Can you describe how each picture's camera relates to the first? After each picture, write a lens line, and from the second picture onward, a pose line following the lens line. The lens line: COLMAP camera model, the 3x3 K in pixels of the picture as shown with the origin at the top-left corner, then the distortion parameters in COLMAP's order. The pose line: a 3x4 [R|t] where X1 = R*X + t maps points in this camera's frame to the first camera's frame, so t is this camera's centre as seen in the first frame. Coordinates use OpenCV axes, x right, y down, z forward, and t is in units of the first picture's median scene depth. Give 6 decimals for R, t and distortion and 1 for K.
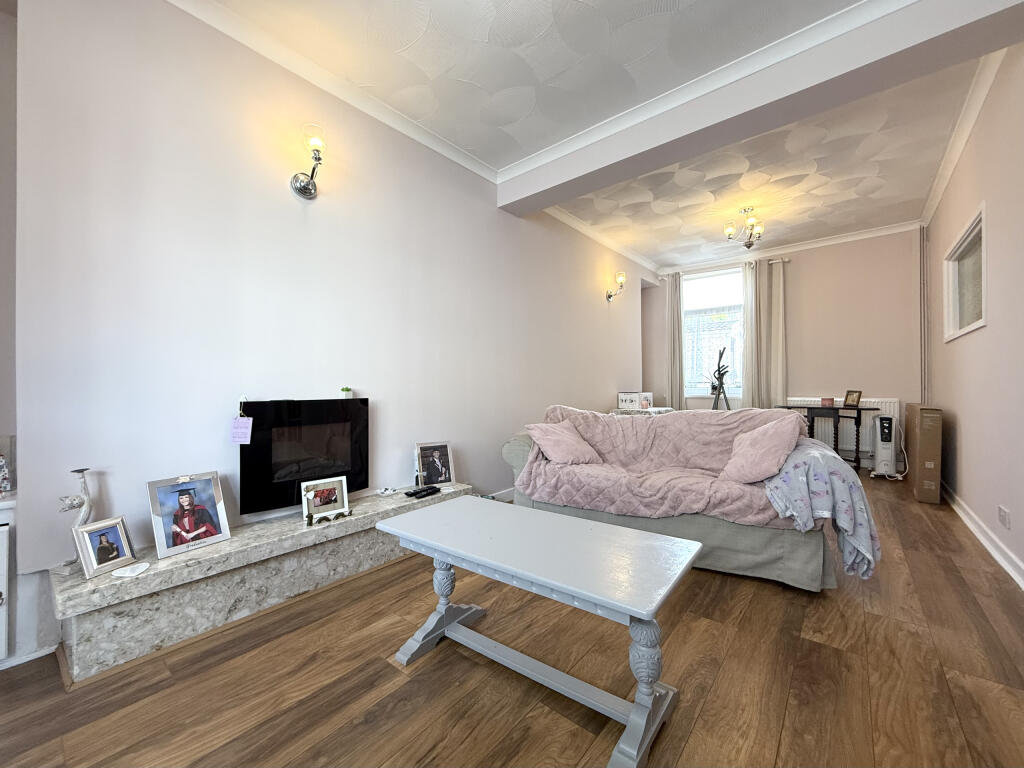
lens RADIAL K [[414.4, 0, 510.0], [0, 414.4, 383.0], [0, 0, 1]] dist [-0.000056, 0.000027]
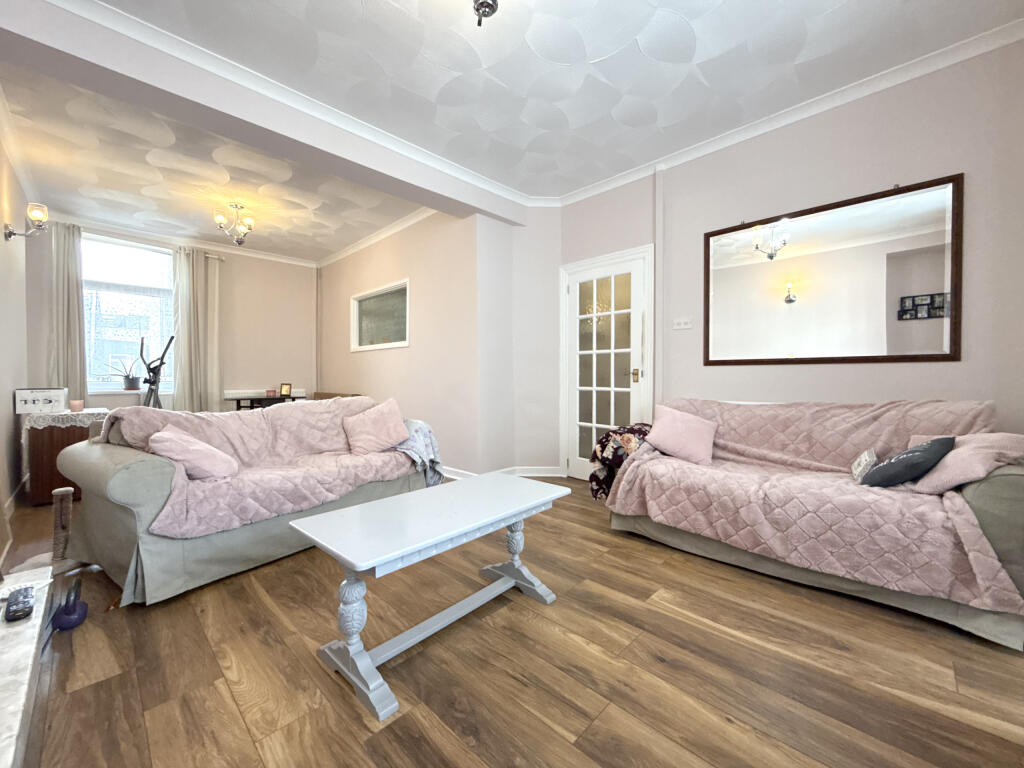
lens RADIAL K [[406.7, 0, 508.4], [0, 406.7, 382.1], [0, 0, 1]] dist [-0.001394, -0.000079]
pose [[0.083005, -0.002444, 0.996546, -0.362790], [-0.008099, 0.999962, 0.003127, 0.005537], [-0.996516, -0.008331, 0.082982, 0.246901]]
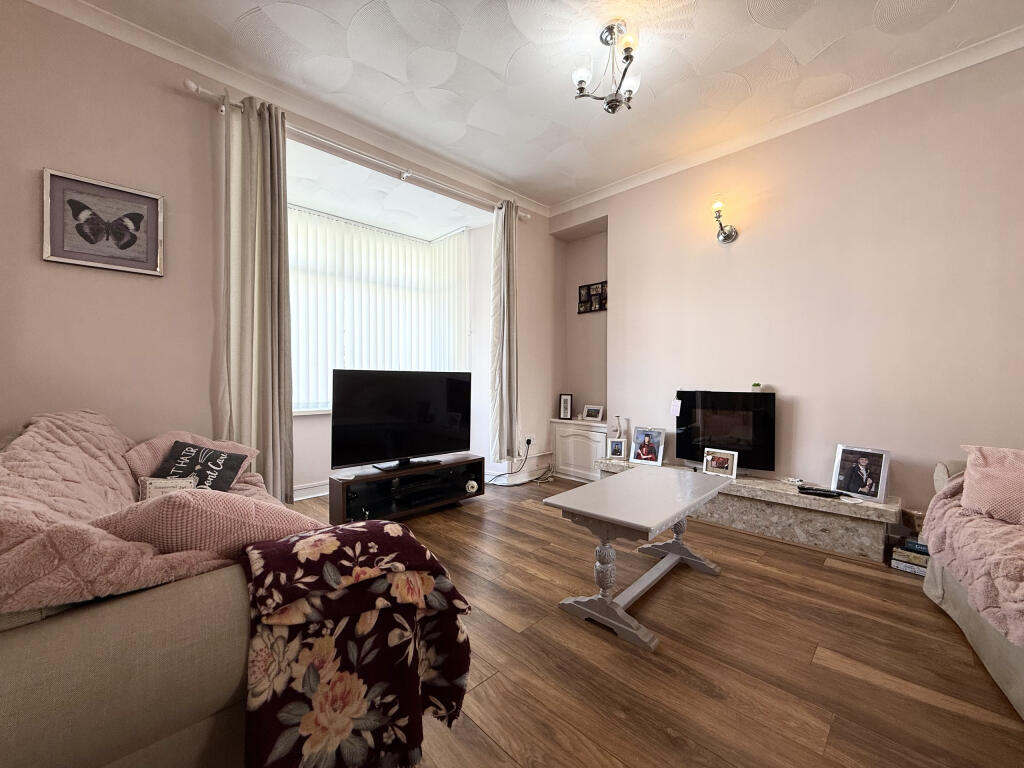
lens RADIAL K [[406.7, 0, 508.4], [0, 406.7, 382.1], [0, 0, 1]] dist [-0.001394, -0.000079]
pose [[-0.097746, 0.014977, -0.995099, 0.488040], [0.005124, 0.999881, 0.014546, -0.007666], [0.995198, -0.003677, -0.097811, 0.221846]]
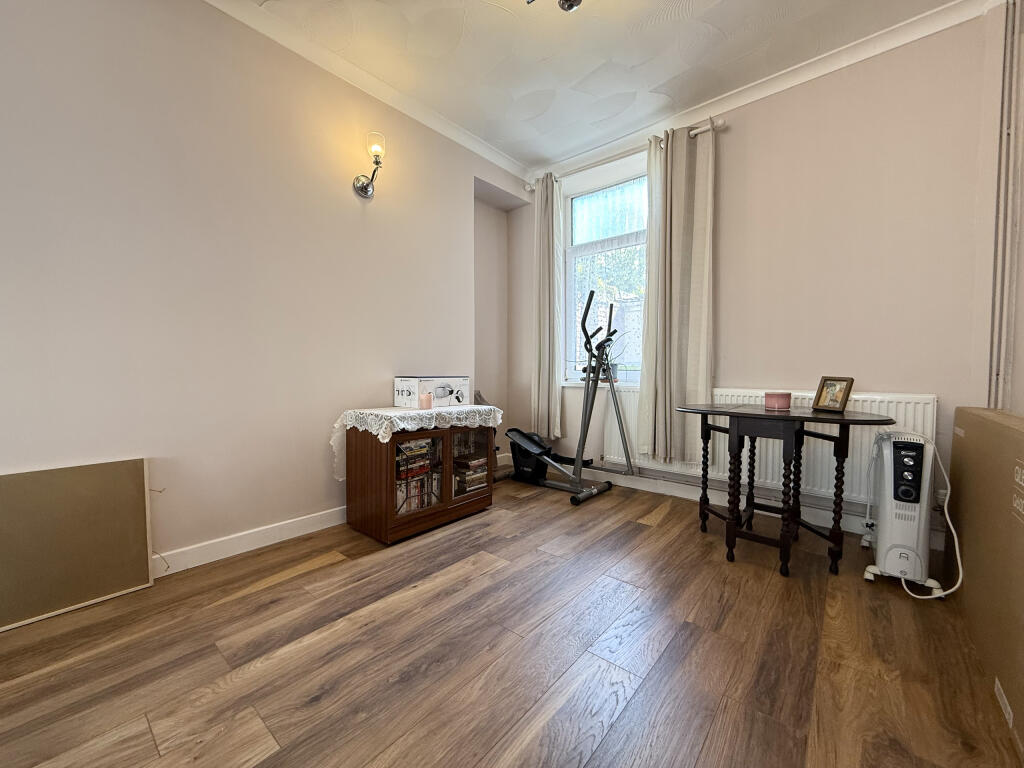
lens RADIAL K [[406.7, 0, 508.4], [0, 406.7, 382.1], [0, 0, 1]] dist [-0.001394, -0.000079]
pose [[0.999805, 0.009938, -0.017083, 0.515968], [-0.009282, 0.999232, 0.038060, 0.011033], [0.017448, -0.037894, 0.999129, 0.592186]]
